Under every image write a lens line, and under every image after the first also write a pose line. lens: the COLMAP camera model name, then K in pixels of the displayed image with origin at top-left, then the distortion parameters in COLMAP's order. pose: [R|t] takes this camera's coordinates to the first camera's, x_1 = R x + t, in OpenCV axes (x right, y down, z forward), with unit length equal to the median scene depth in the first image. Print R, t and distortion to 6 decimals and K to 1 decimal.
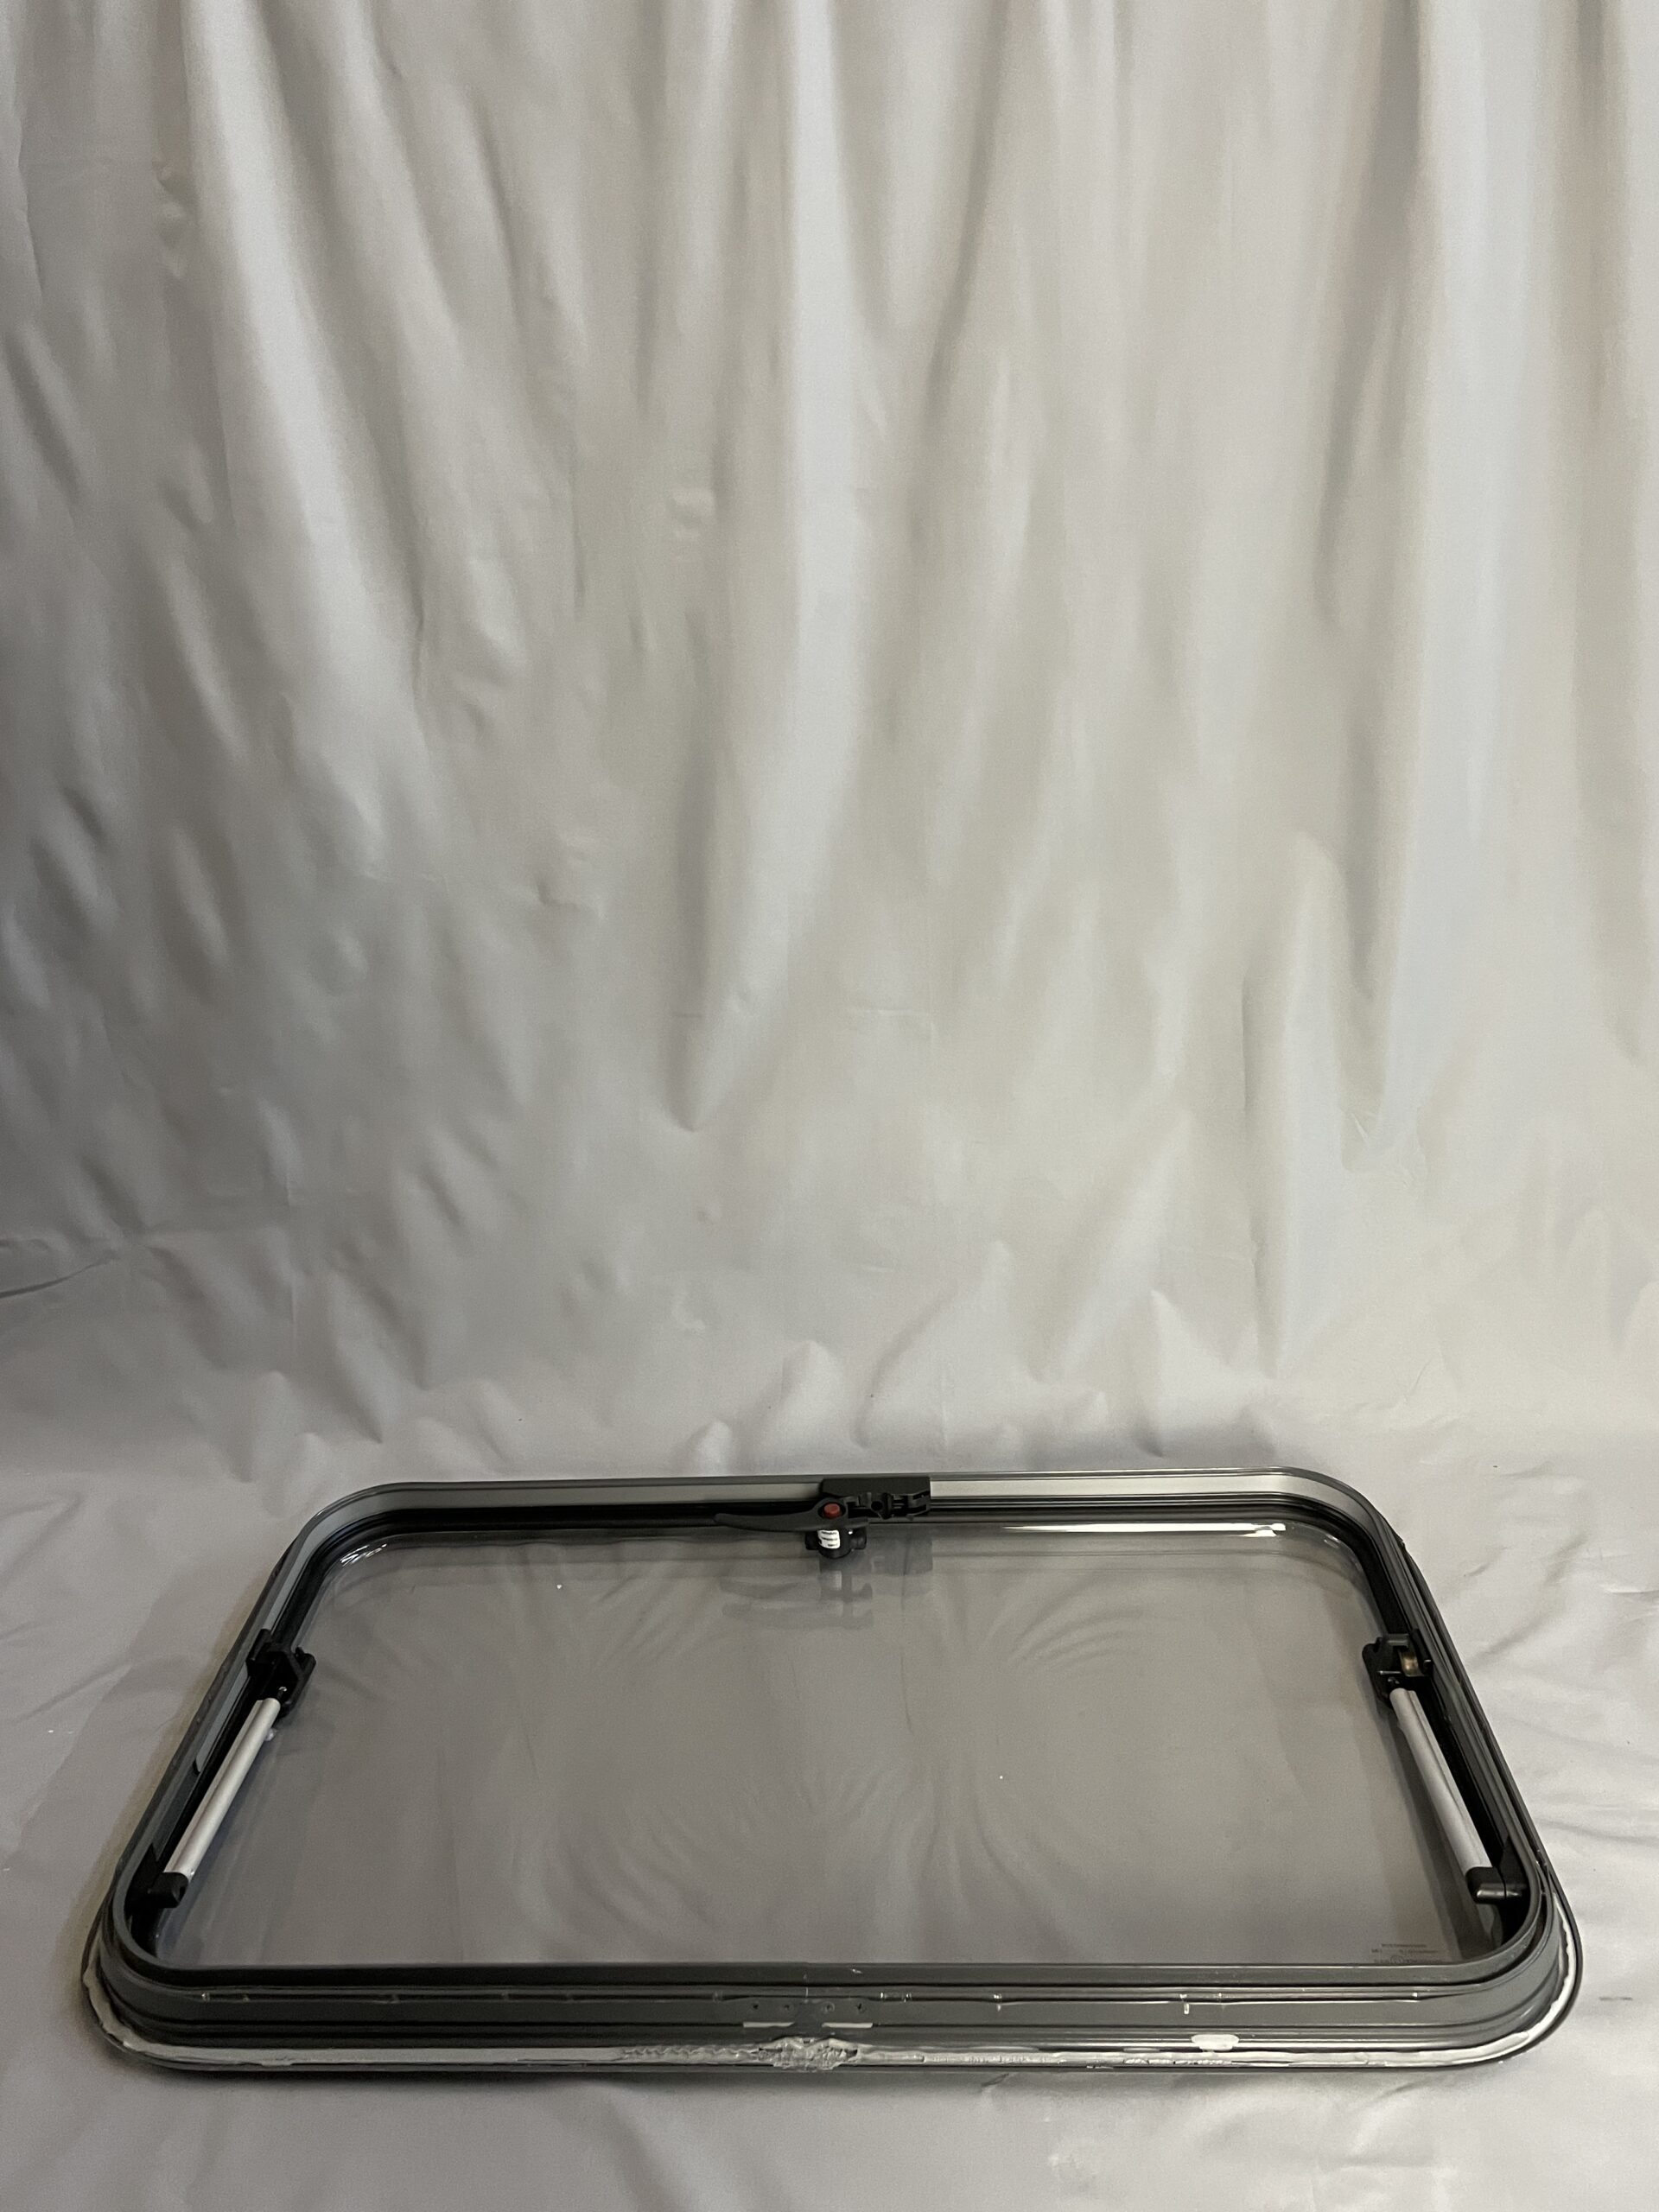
lens RADIAL K [[1566.3, 0, 829.5], [0, 1566.3, 1106.0], [0, 0, 1]] dist [0.071813, -0.086319]
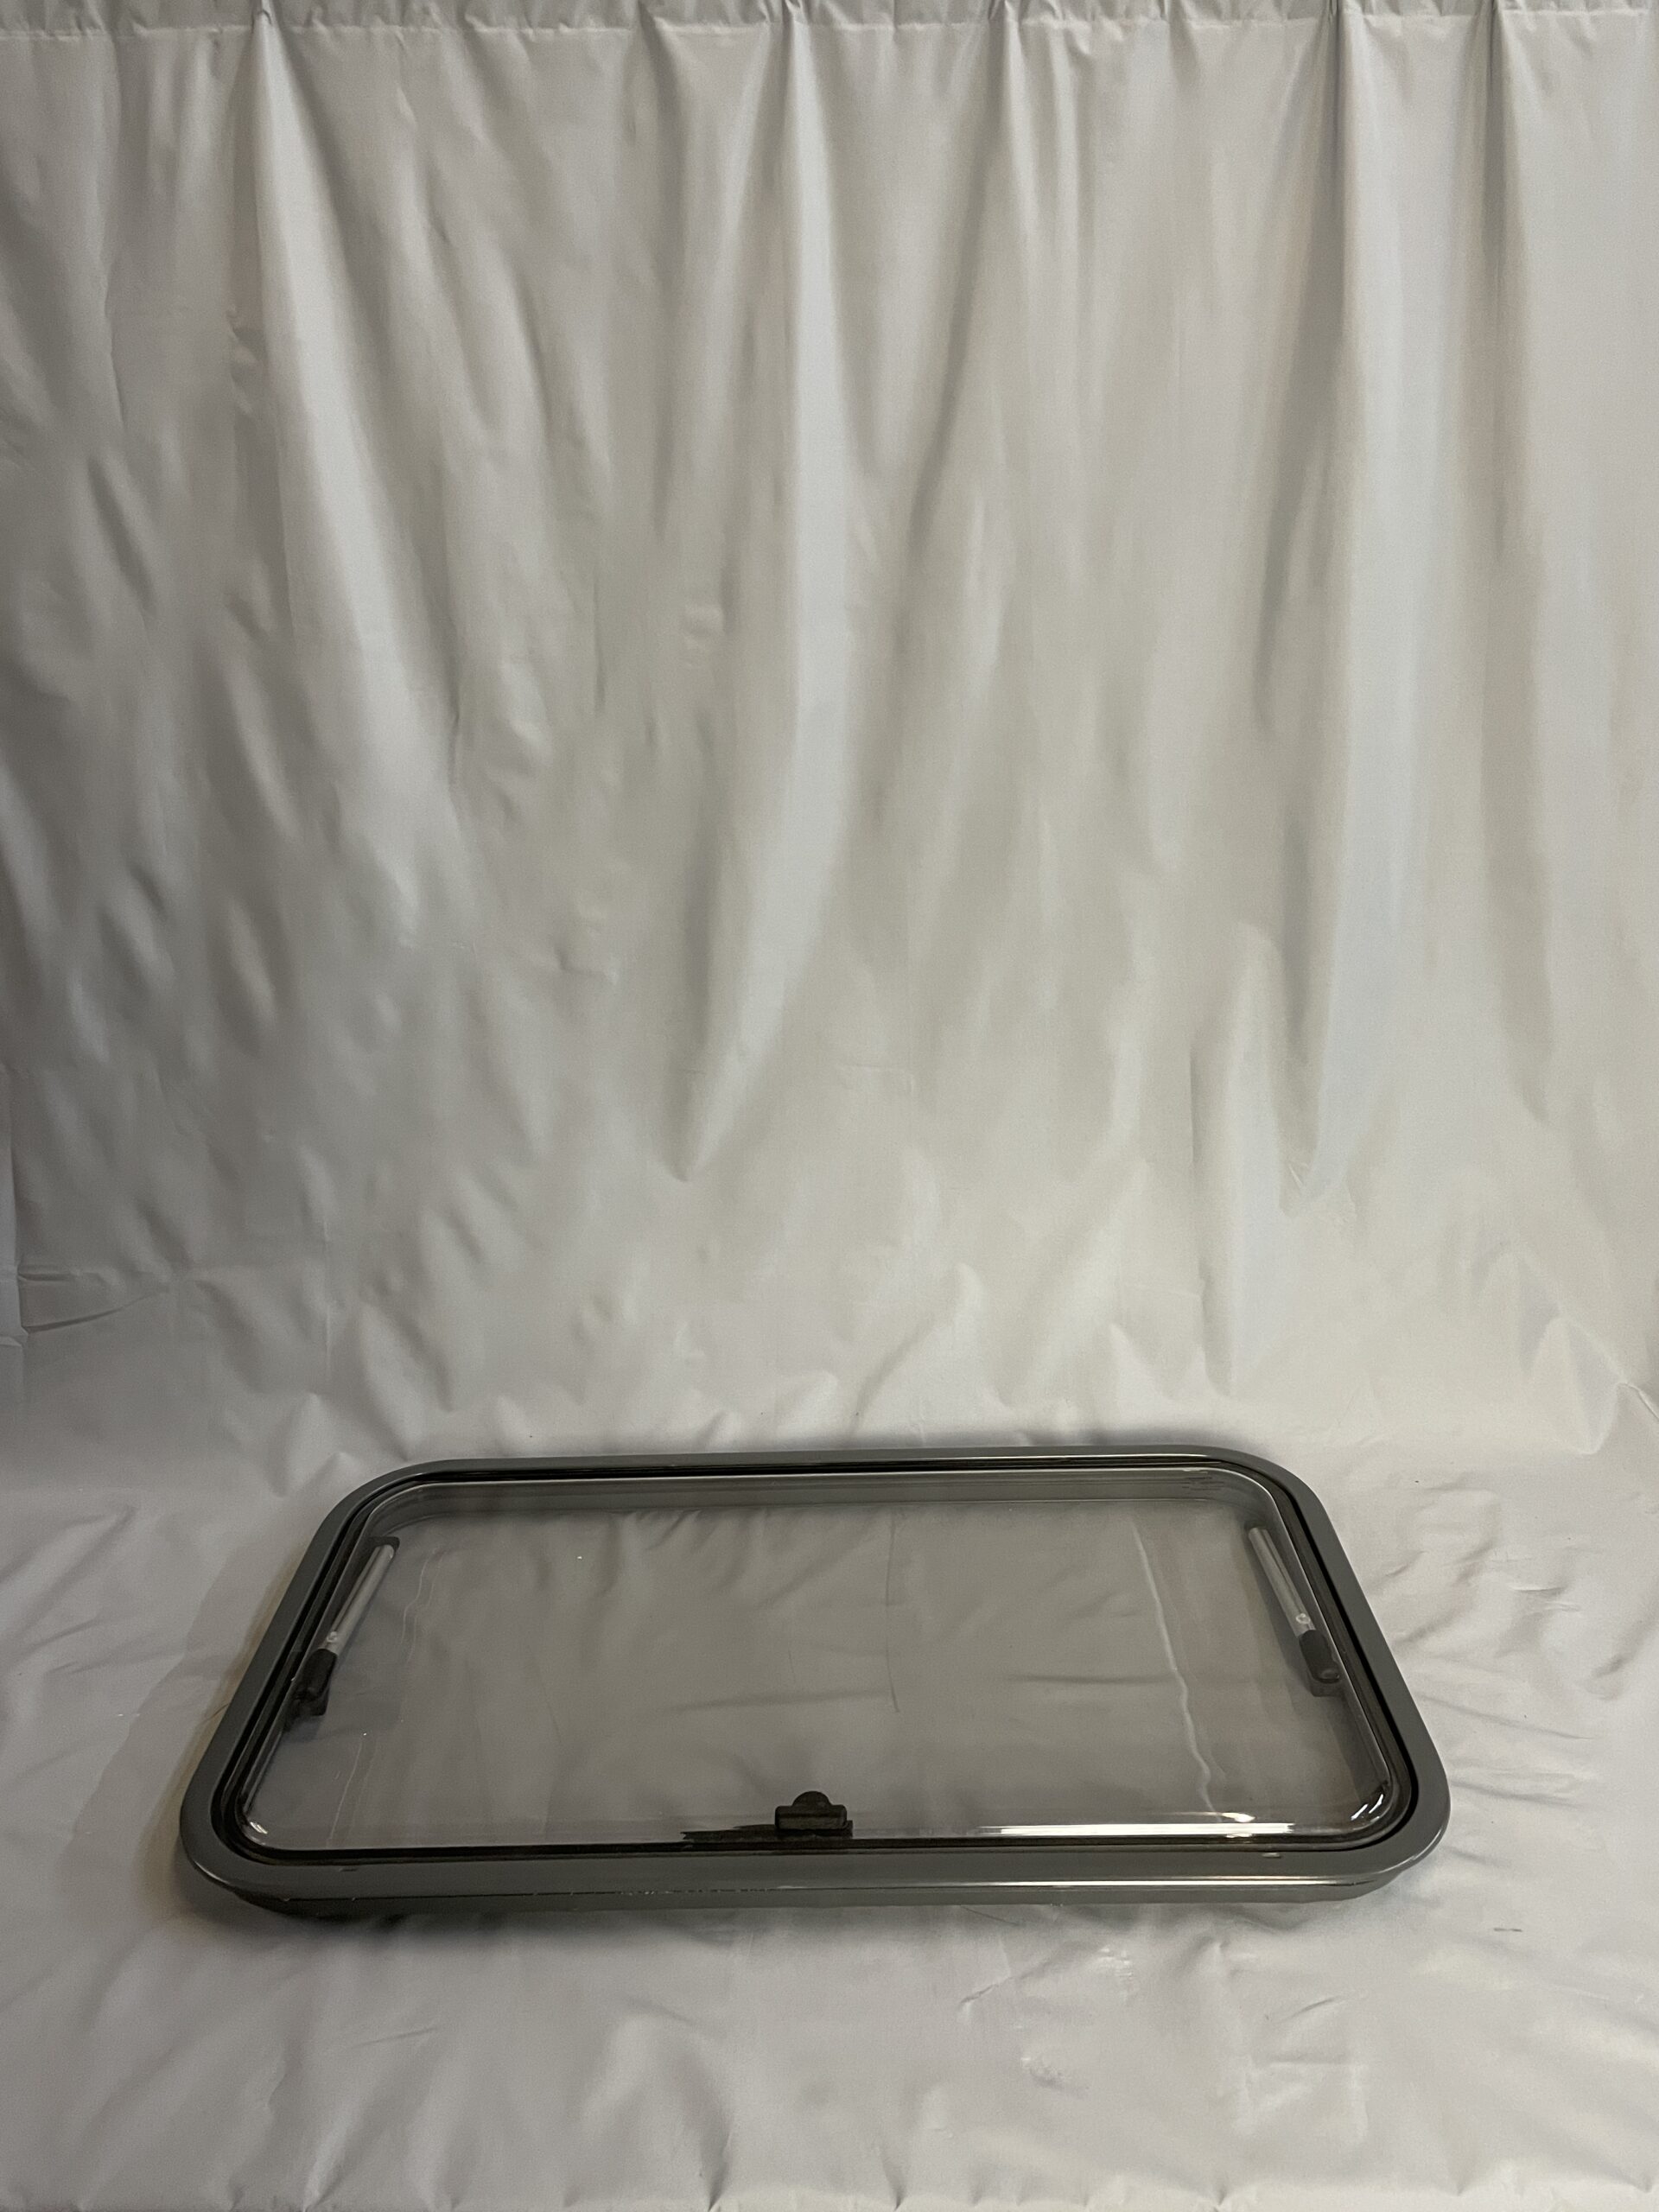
lens RADIAL K [[1566.3, 0, 829.5], [0, 1566.3, 1106.0], [0, 0, 1]] dist [0.071813, -0.086319]
pose [[0.999703, 0.006405, 0.023527, -0.020471], [-0.005635, 0.999451, -0.032637, 0.001923], [-0.023723, 0.032494, 0.999190, -0.109399]]
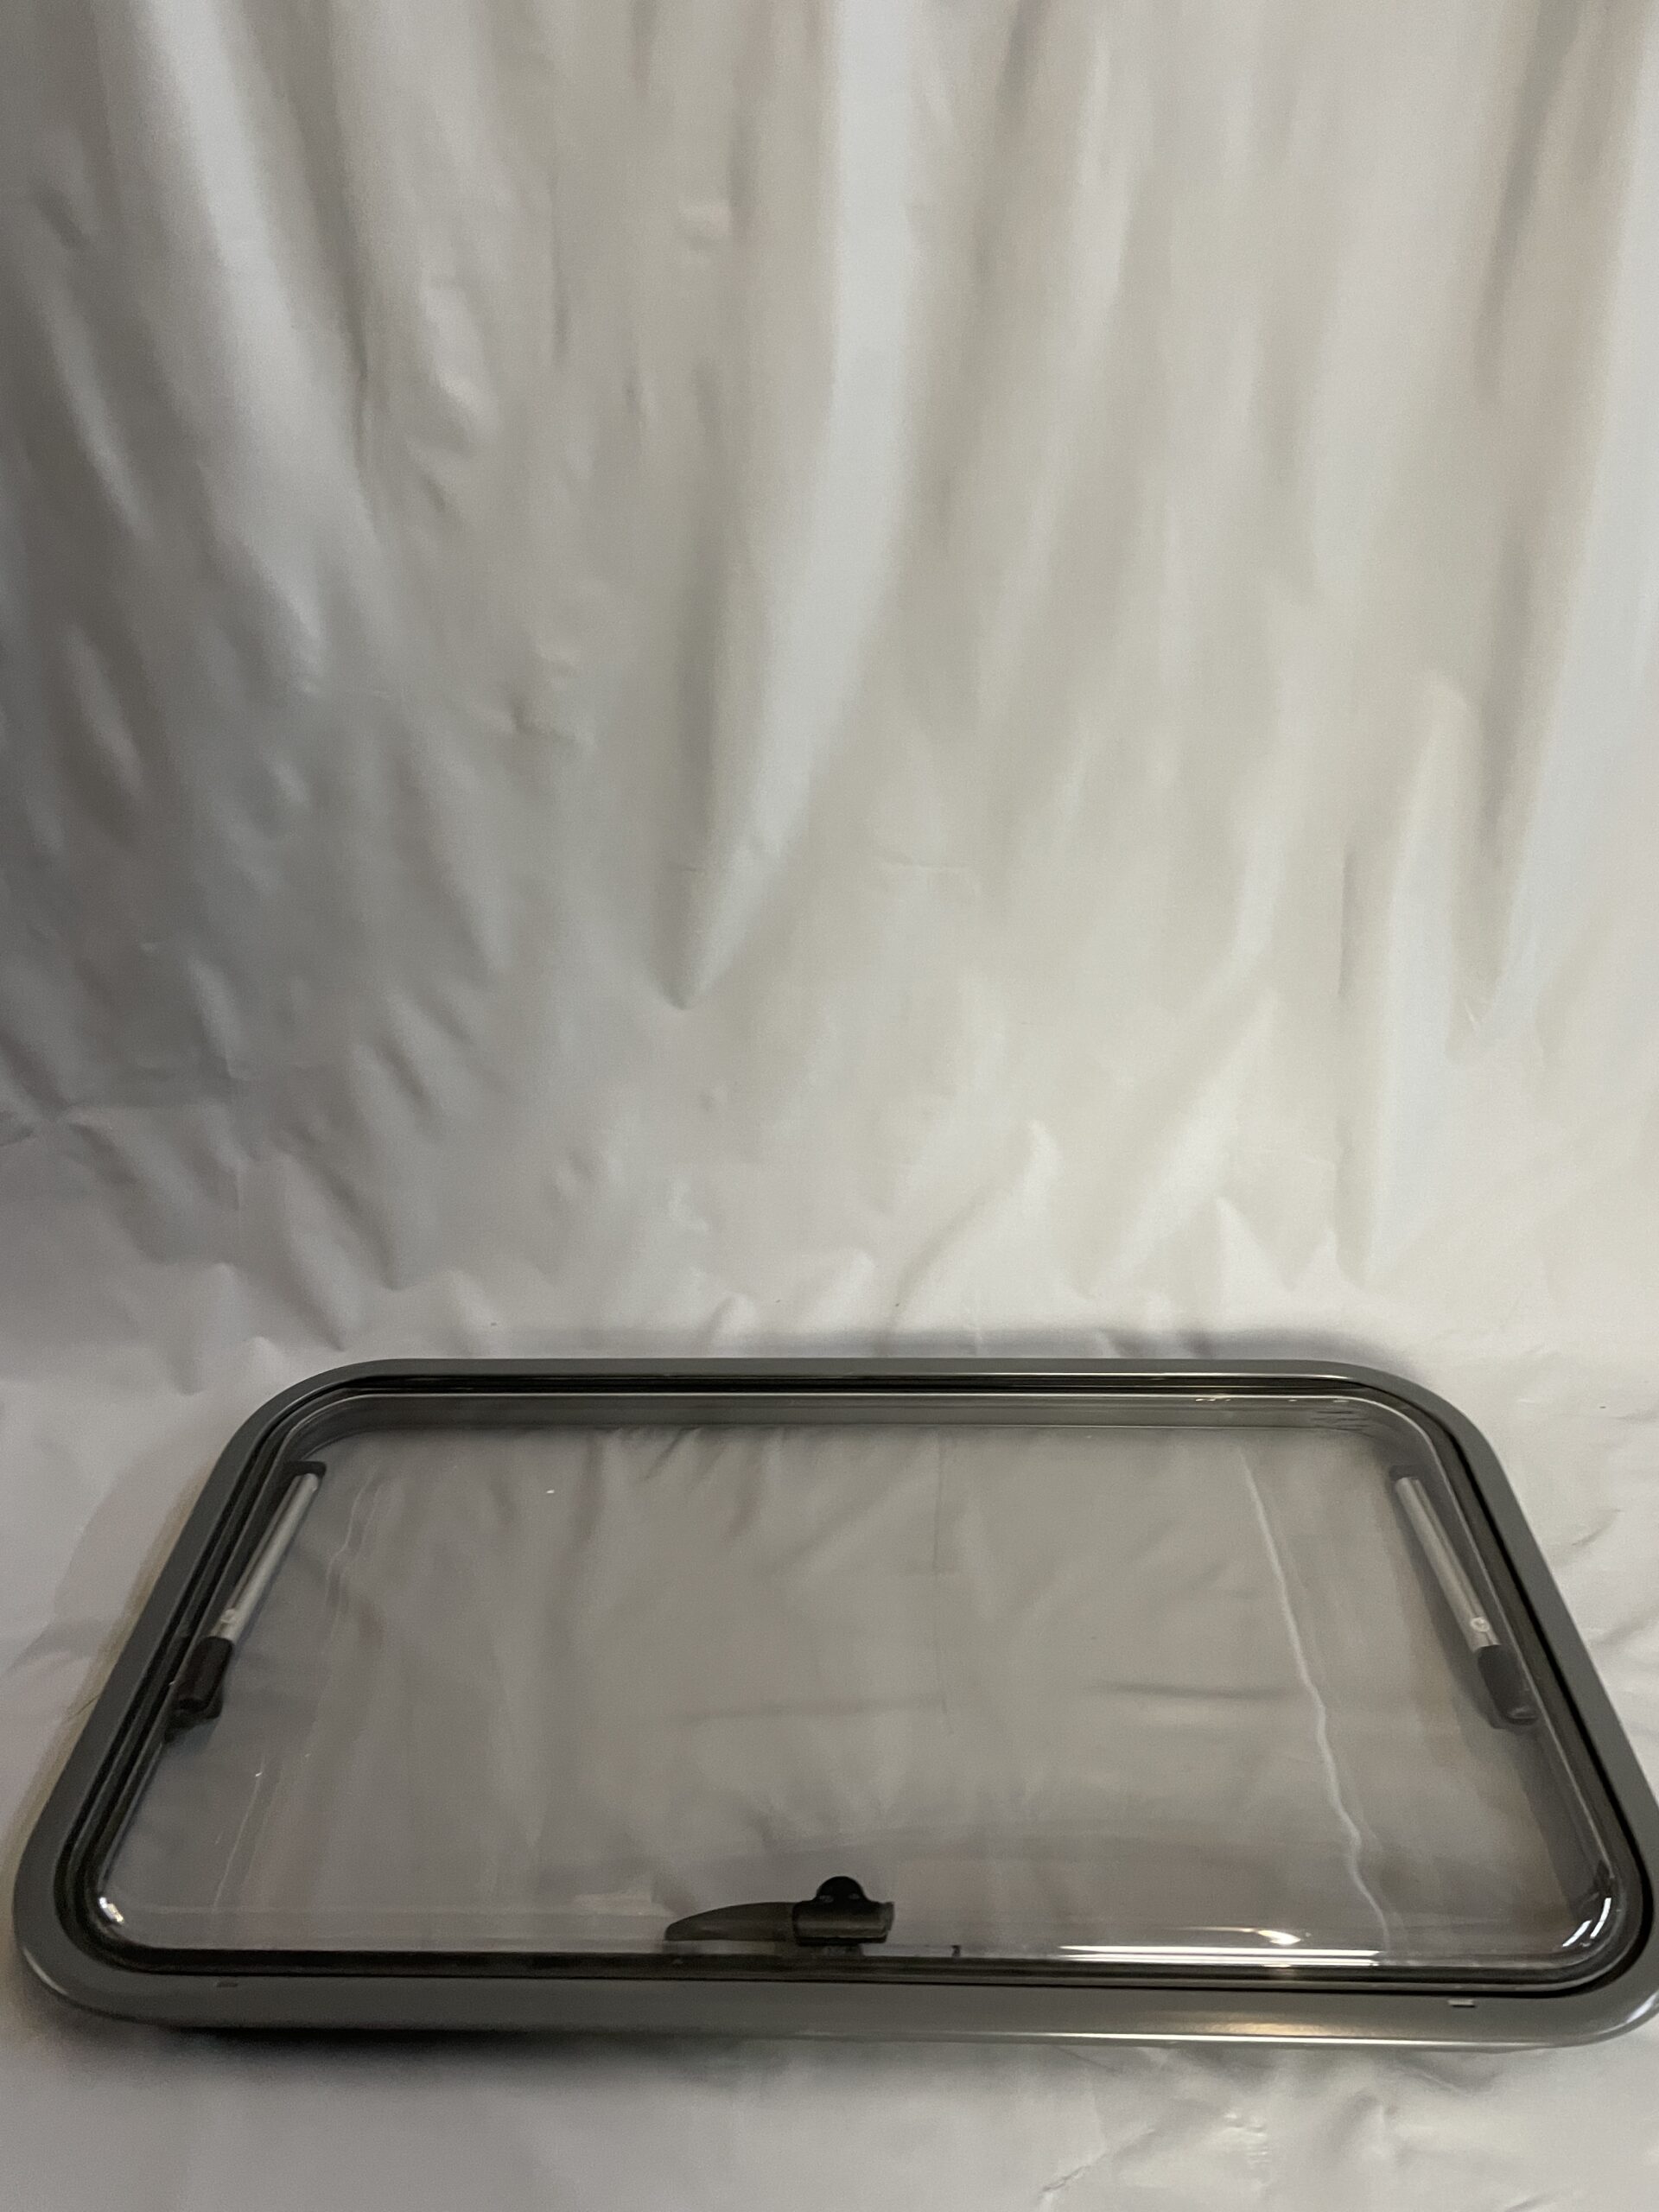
lens RADIAL K [[1566.3, 0, 829.5], [0, 1566.3, 1106.0], [0, 0, 1]] dist [0.071813, -0.086319]
pose [[0.999761, 0.017206, 0.013504, -0.026166], [-0.018969, 0.989439, 0.143704, -0.056989], [-0.010889, -0.143925, 0.989529, 0.146193]]
